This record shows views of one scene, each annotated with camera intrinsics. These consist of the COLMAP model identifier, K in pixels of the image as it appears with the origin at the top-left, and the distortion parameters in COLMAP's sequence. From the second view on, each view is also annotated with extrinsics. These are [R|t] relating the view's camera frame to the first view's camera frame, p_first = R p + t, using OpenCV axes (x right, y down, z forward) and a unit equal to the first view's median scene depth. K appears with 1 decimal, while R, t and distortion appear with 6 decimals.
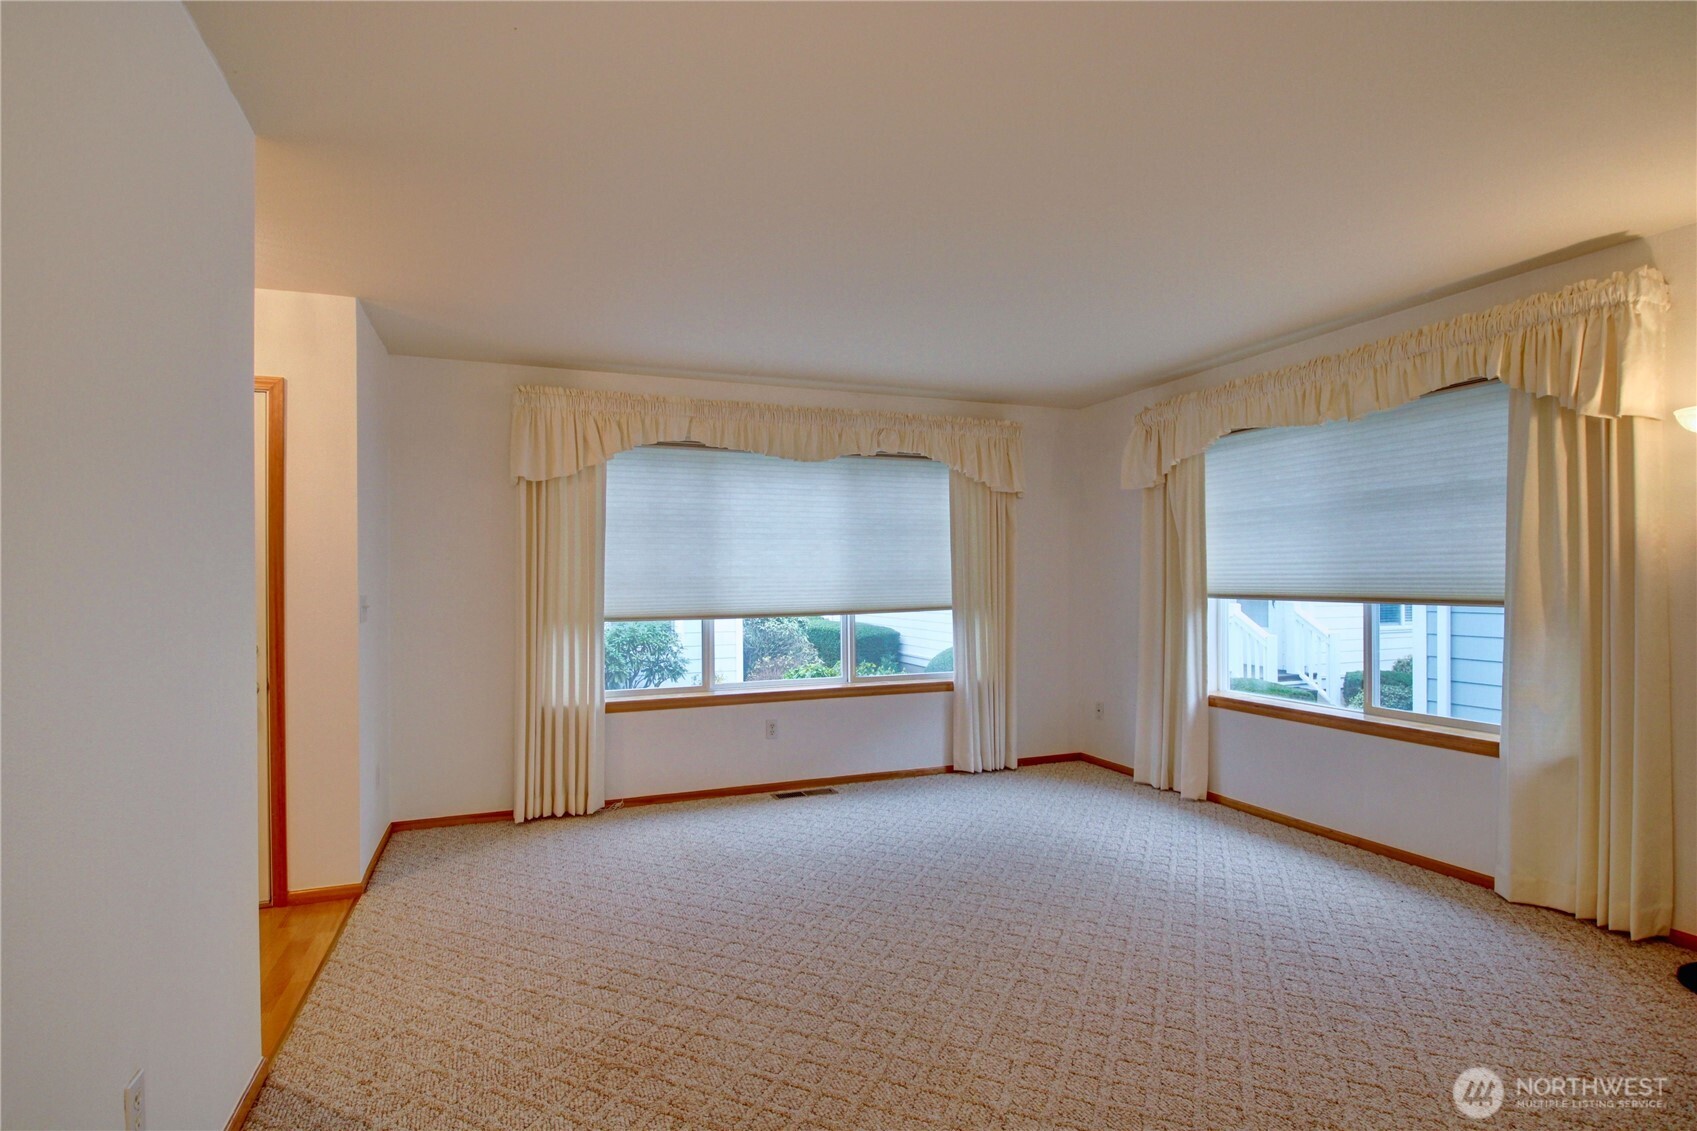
lens RADIAL K [[847.7, 0, 843.3], [0, 847.7, 575.4], [0, 0, 1]] dist [0.001709, -0.000081]
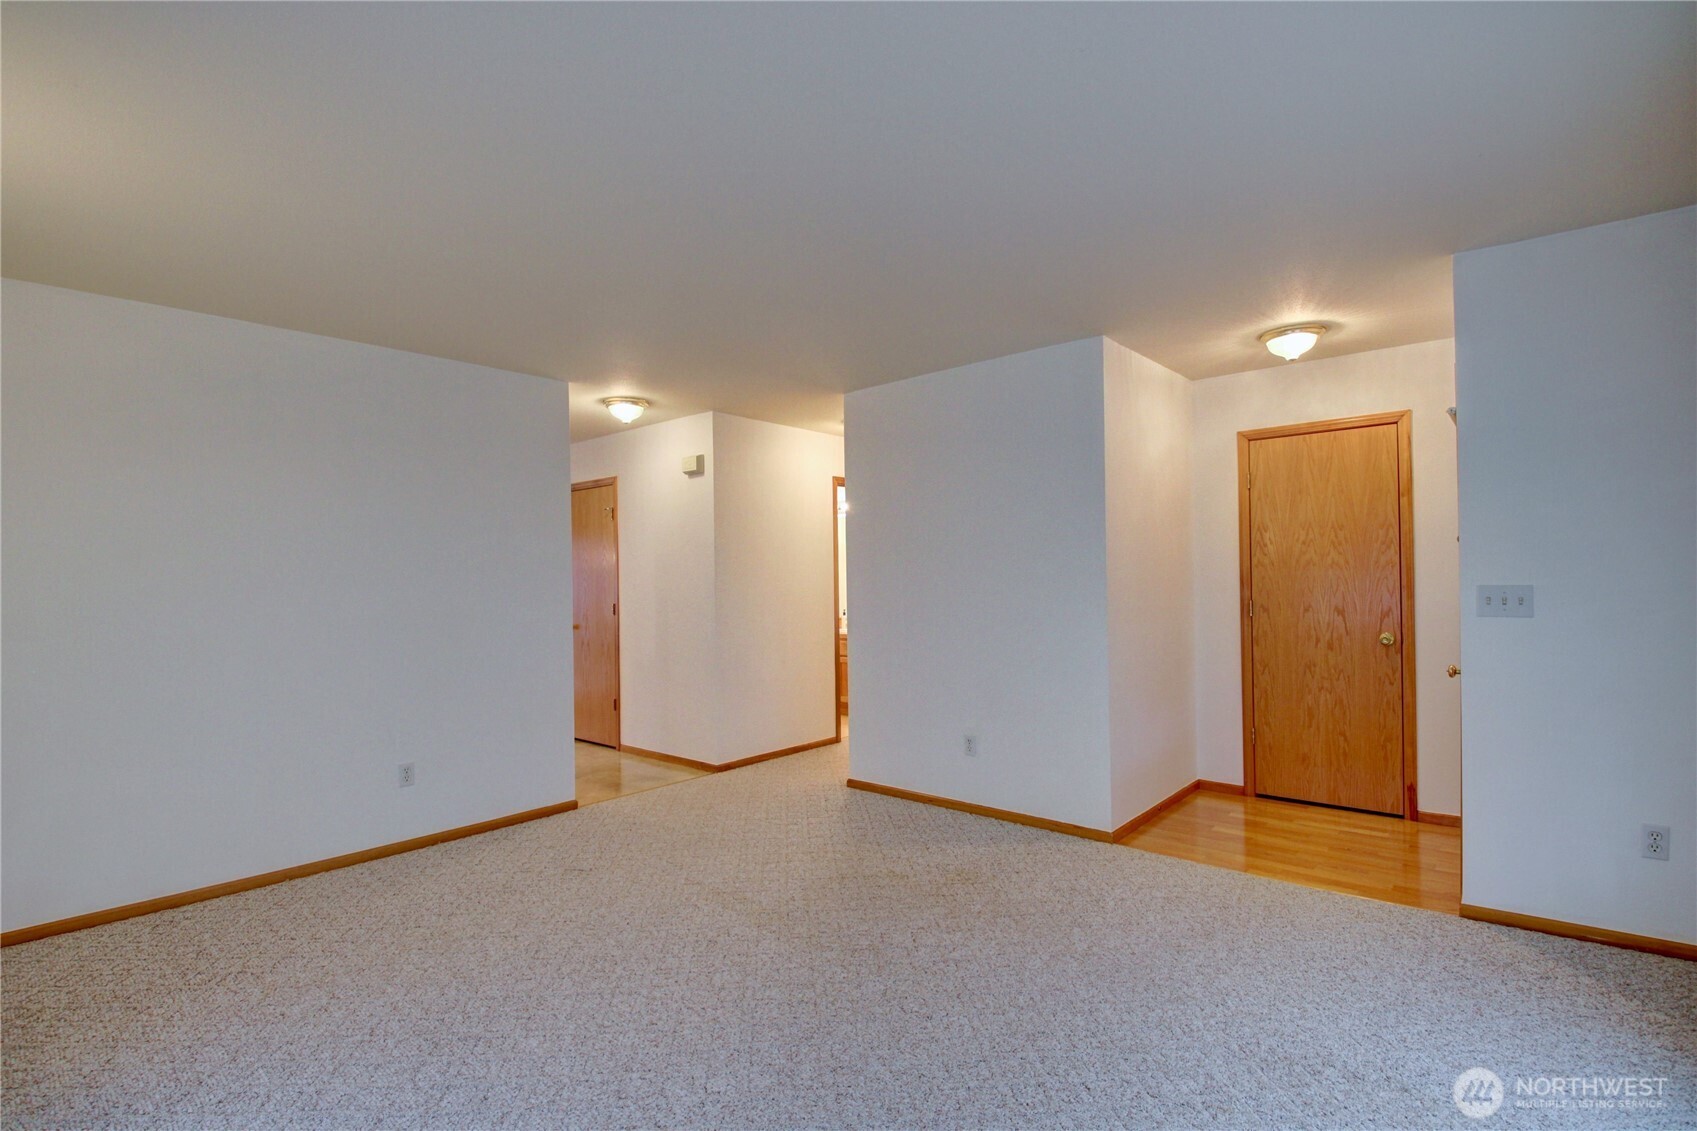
lens RADIAL K [[784.6, 0, 822.2], [0, 784.6, 585.8], [0, 0, 1]] dist [0.006916, -0.021892]
pose [[-0.896775, 0.027108, -0.441656, 0.300823], [0.024620, 0.999632, 0.011366, 0.000473], [0.441801, -0.000681, -0.897113, 1.106346]]
